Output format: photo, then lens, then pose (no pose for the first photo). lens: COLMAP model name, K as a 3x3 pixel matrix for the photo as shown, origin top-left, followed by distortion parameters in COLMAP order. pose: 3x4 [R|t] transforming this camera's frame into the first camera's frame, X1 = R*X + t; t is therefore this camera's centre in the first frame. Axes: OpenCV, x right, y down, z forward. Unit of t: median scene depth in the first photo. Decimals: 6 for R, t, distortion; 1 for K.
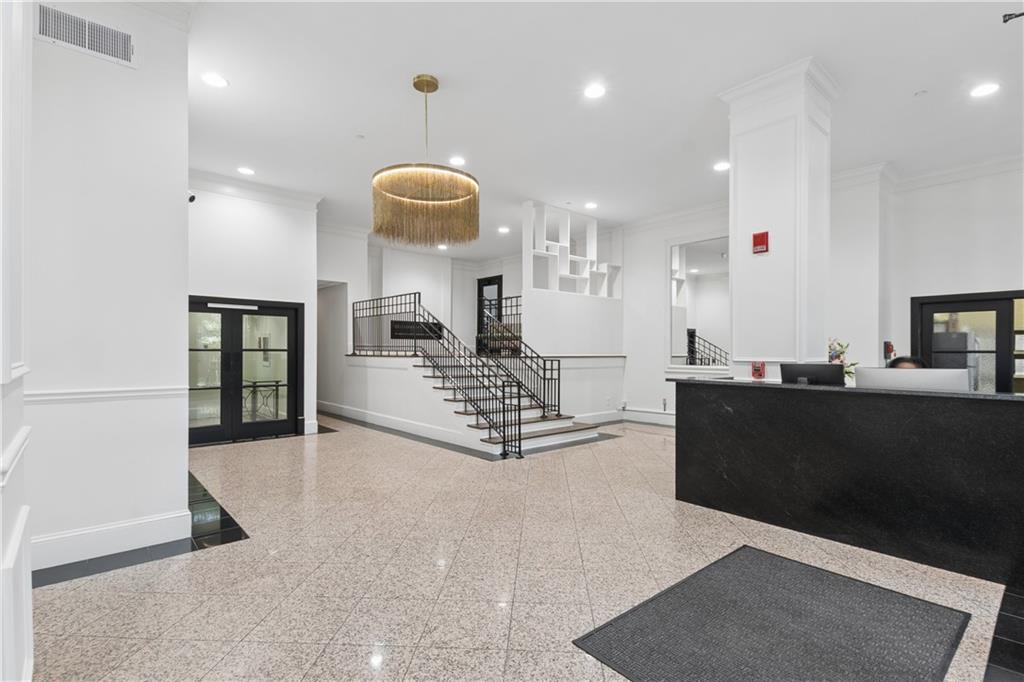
lens RADIAL K [[485.1, 0, 515.4], [0, 485.1, 352.2], [0, 0, 1]] dist [-0.000724, -0.000171]
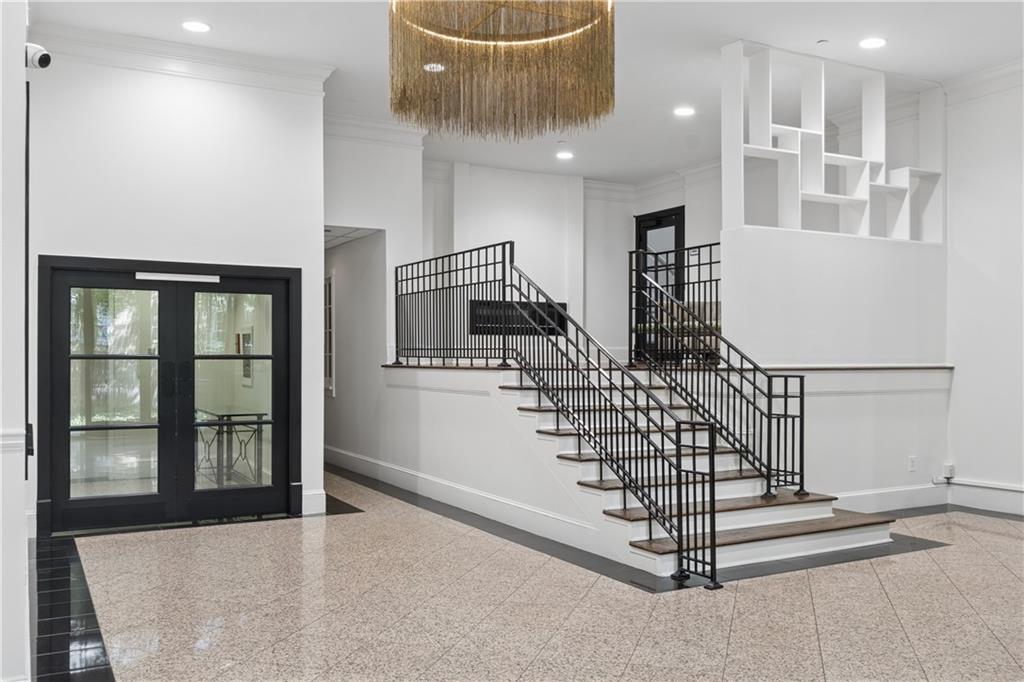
lens RADIAL K [[902.1, 0, 514.2], [0, 902.1, 358.2], [0, 0, 1]] dist [-0.006303, -0.006841]
pose [[0.975535, -0.003643, -0.219815, 0.009992], [0.003257, 0.999992, -0.002119, 0.000083], [0.219821, 0.001352, 0.975539, 0.086523]]
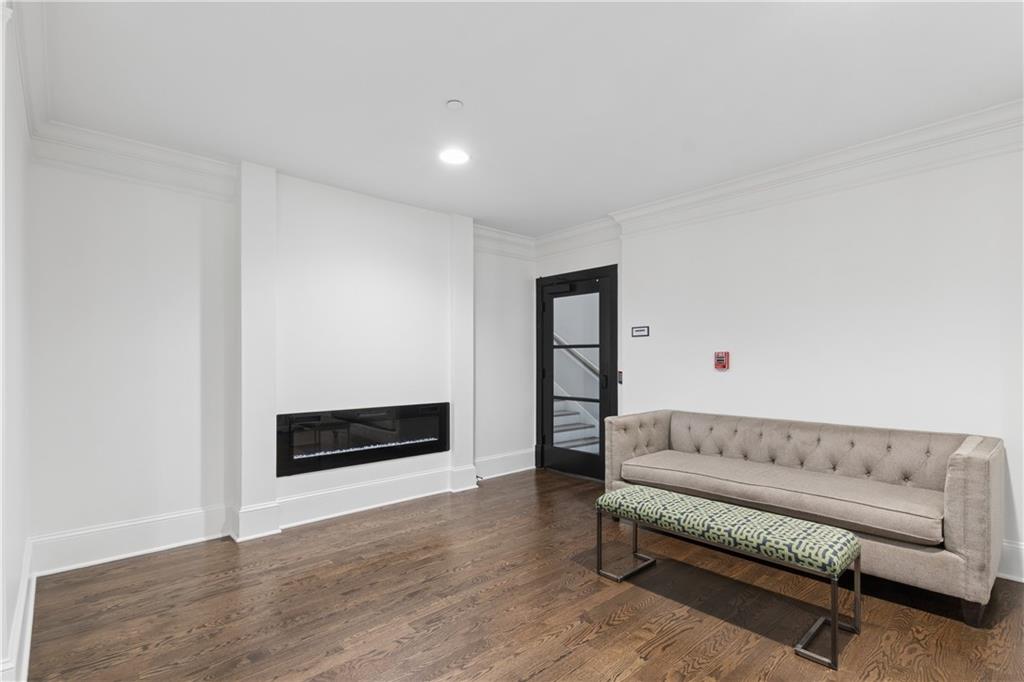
lens RADIAL K [[485.1, 0, 515.4], [0, 485.1, 352.2], [0, 0, 1]] dist [-0.000724, -0.000171]
pose [[0.999893, -0.005182, 0.013702, -0.189619], [0.005451, 0.999791, -0.019707, -0.158963], [-0.013597, 0.019779, 0.999712, 1.151525]]
